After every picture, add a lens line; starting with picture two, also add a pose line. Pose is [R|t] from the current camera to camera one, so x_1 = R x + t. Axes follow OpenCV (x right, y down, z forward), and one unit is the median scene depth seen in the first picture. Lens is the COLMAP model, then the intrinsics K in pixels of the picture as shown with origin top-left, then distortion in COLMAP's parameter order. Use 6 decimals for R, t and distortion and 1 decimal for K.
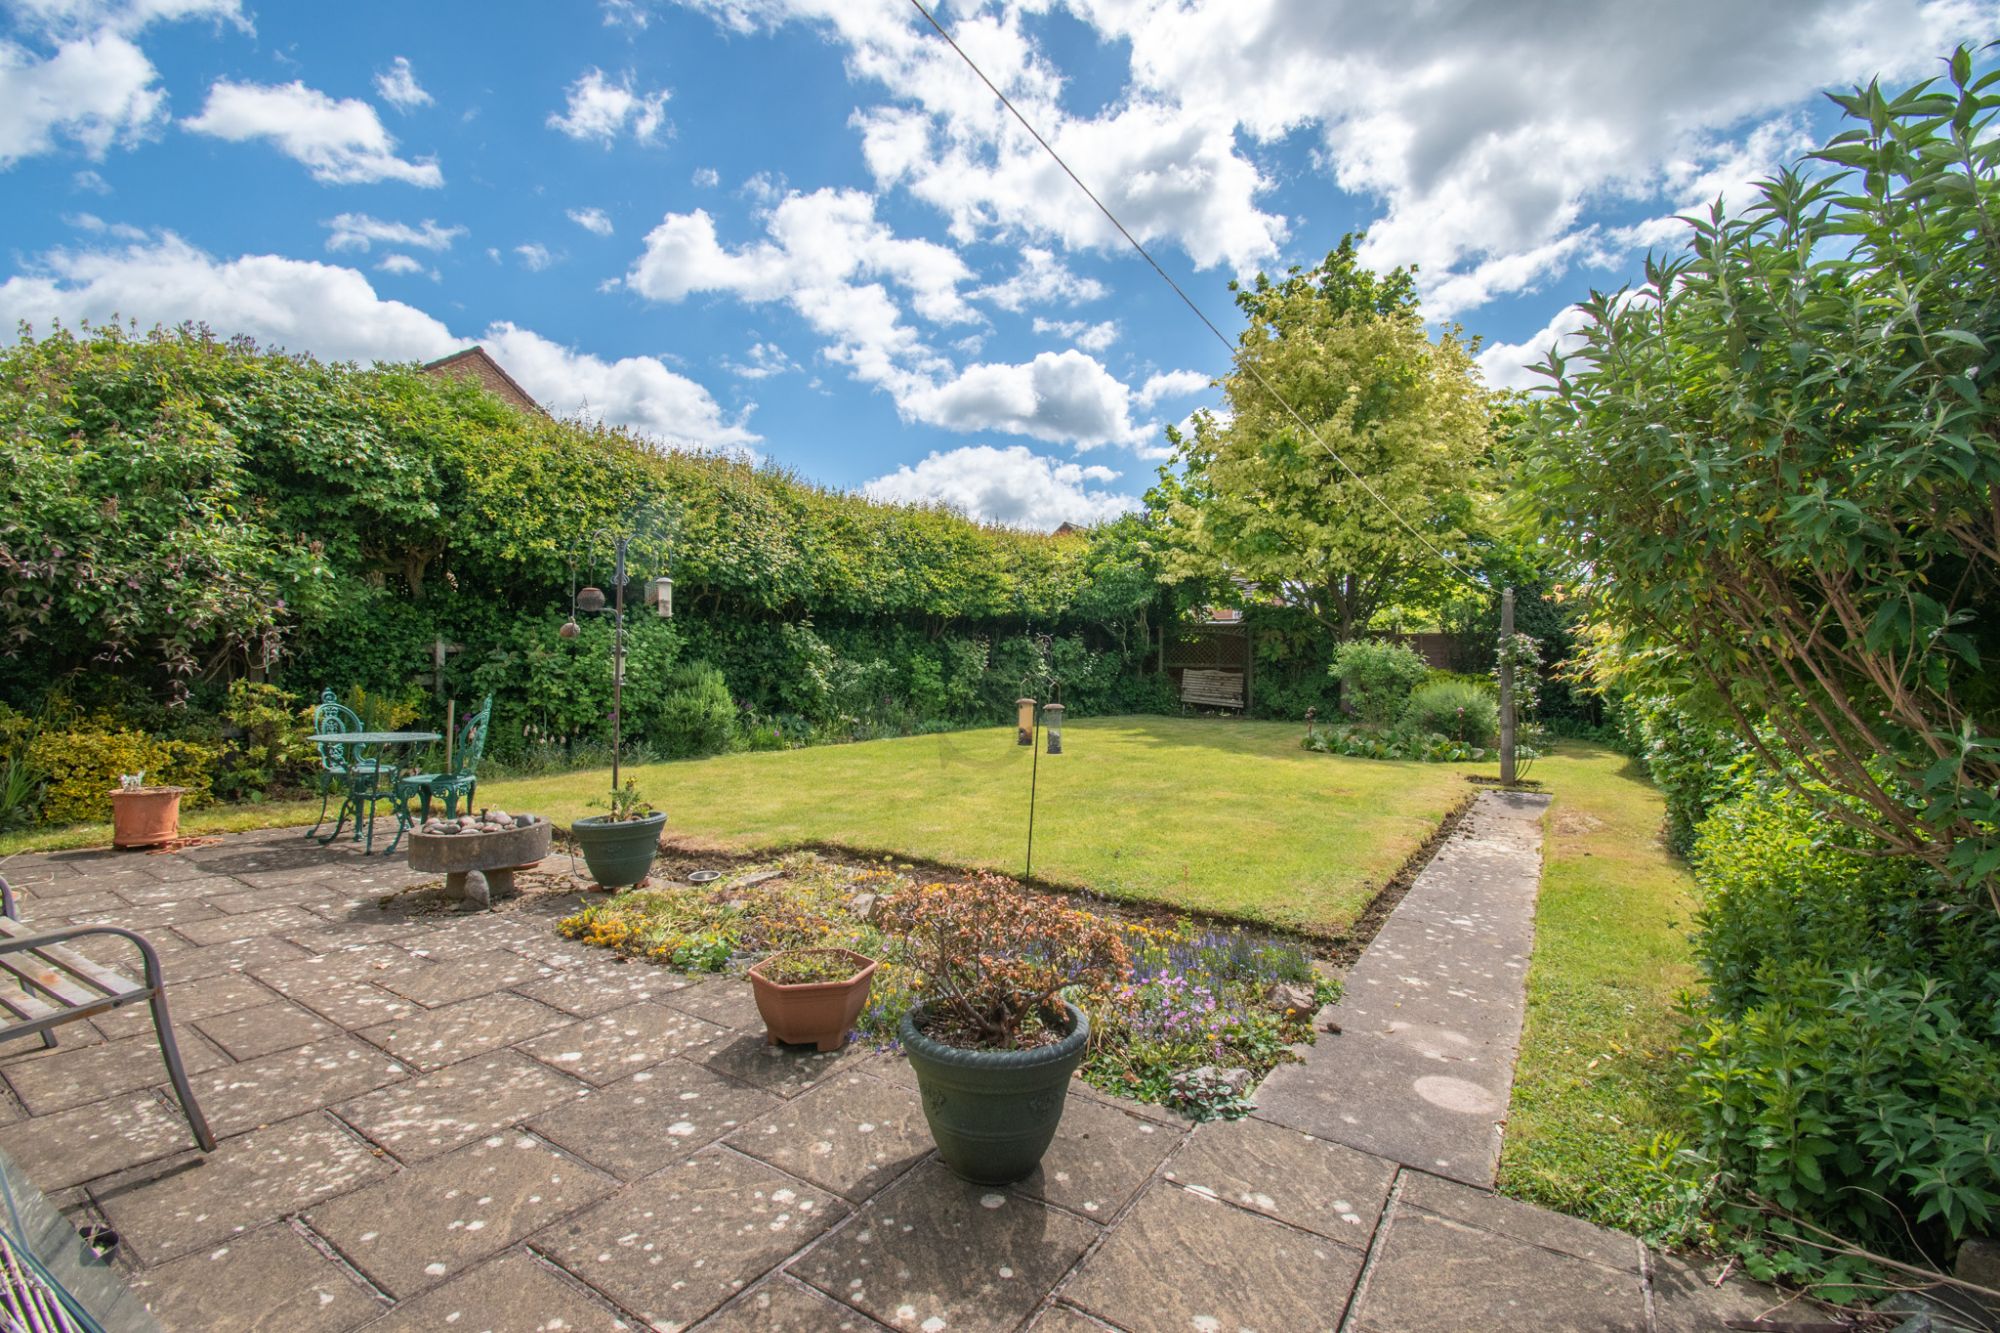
lens RADIAL K [[904.3, 0, 987.9], [0, 904.3, 661.3], [0, 0, 1]] dist [-0.004051, -0.003591]
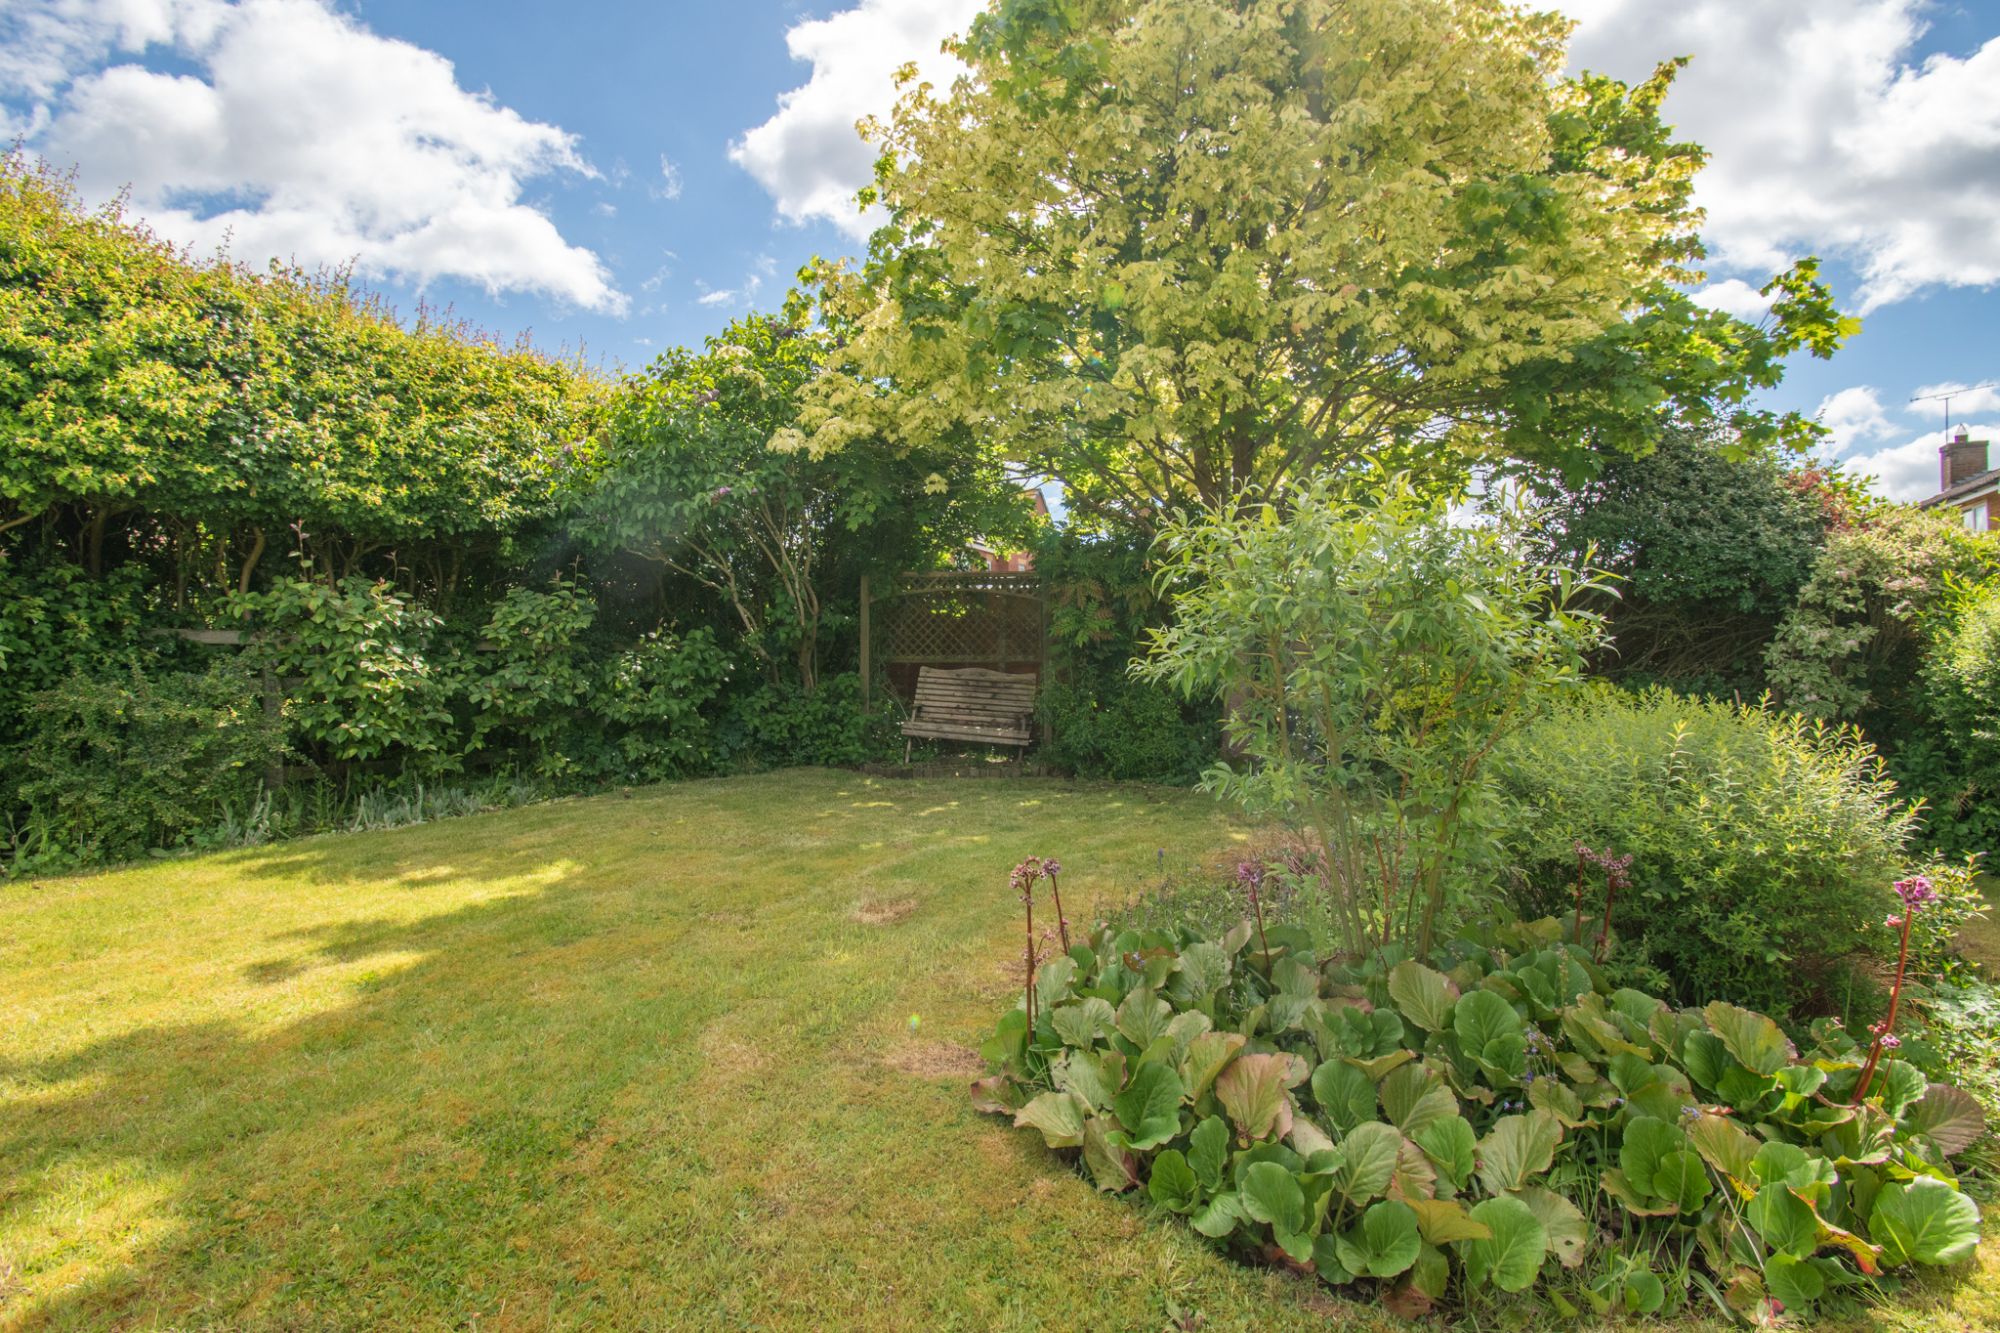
lens RADIAL K [[904.3, 0, 1005.5], [0, 904.3, 668.3], [0, 0, 1]] dist [-0.004051, -0.003591]
pose [[0.992273, -0.019083, 0.122594, 0.212289], [0.019180, 0.999816, 0.000382, 0.009863], [-0.122579, 0.001973, 0.992457, 0.527392]]
